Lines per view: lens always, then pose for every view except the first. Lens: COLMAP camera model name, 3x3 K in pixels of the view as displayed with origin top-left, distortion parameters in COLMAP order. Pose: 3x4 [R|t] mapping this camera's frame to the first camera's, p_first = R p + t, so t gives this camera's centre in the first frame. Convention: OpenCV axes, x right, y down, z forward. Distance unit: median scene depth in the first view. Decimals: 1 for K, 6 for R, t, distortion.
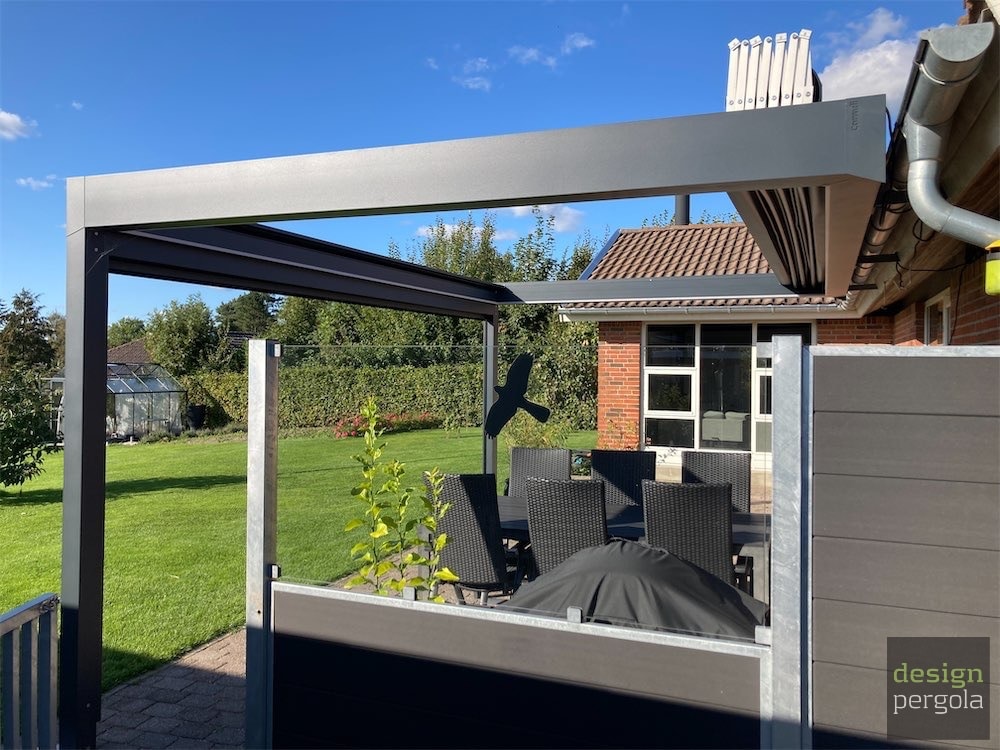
lens RADIAL K [[818.4, 0, 499.4], [0, 818.4, 369.0], [0, 0, 1]] dist [0.048642, -0.042665]
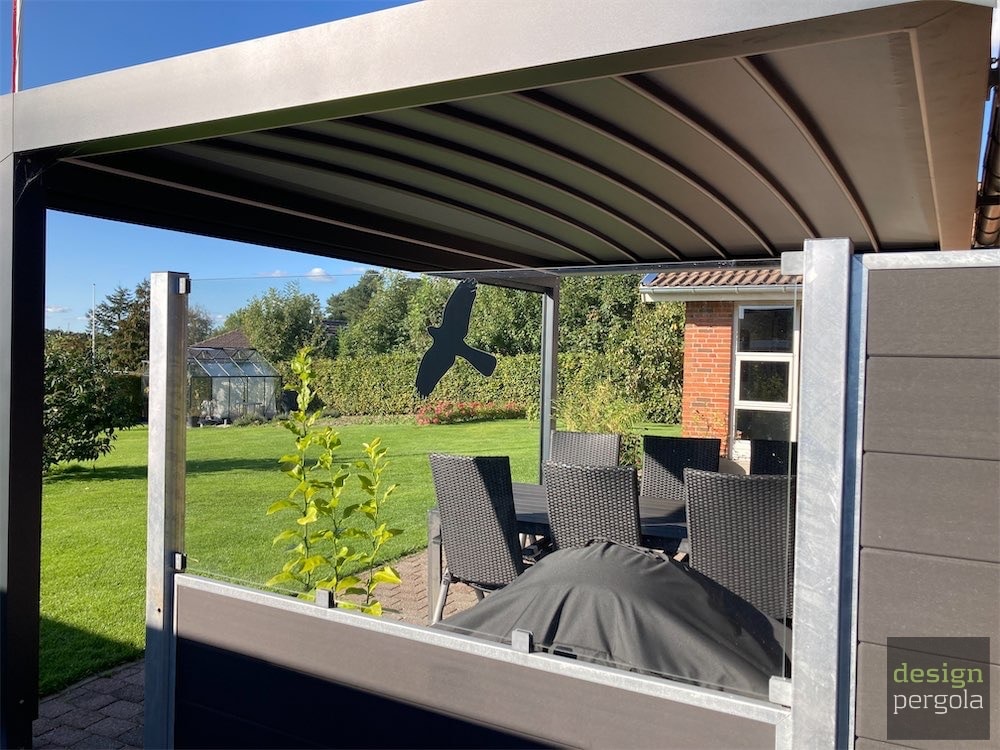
lens RADIAL K [[818.4, 0, 497.2], [0, 818.4, 380.5], [0, 0, 1]] dist [0.048642, -0.042665]
pose [[0.990848, 0.017500, -0.133840, 0.095661], [-0.014776, 0.999663, 0.021322, 0.032574], [0.134168, -0.019150, 0.990774, 0.168315]]
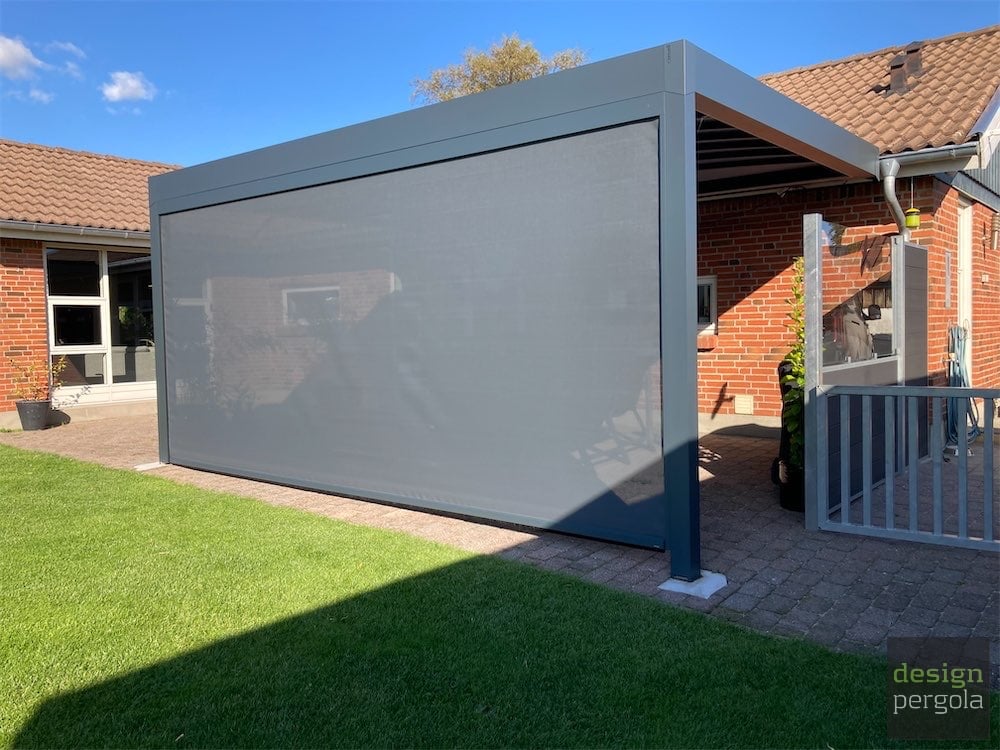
lens RADIAL K [[818.4, 0, 498.7], [0, 818.4, 371.1], [0, 0, 1]] dist [0.048642, -0.042665]
pose [[0.299474, -0.067098, 0.951742, -1.321601], [0.026220, 0.997726, 0.062089, 0.087730], [-0.953744, 0.006361, 0.300553, 0.721945]]
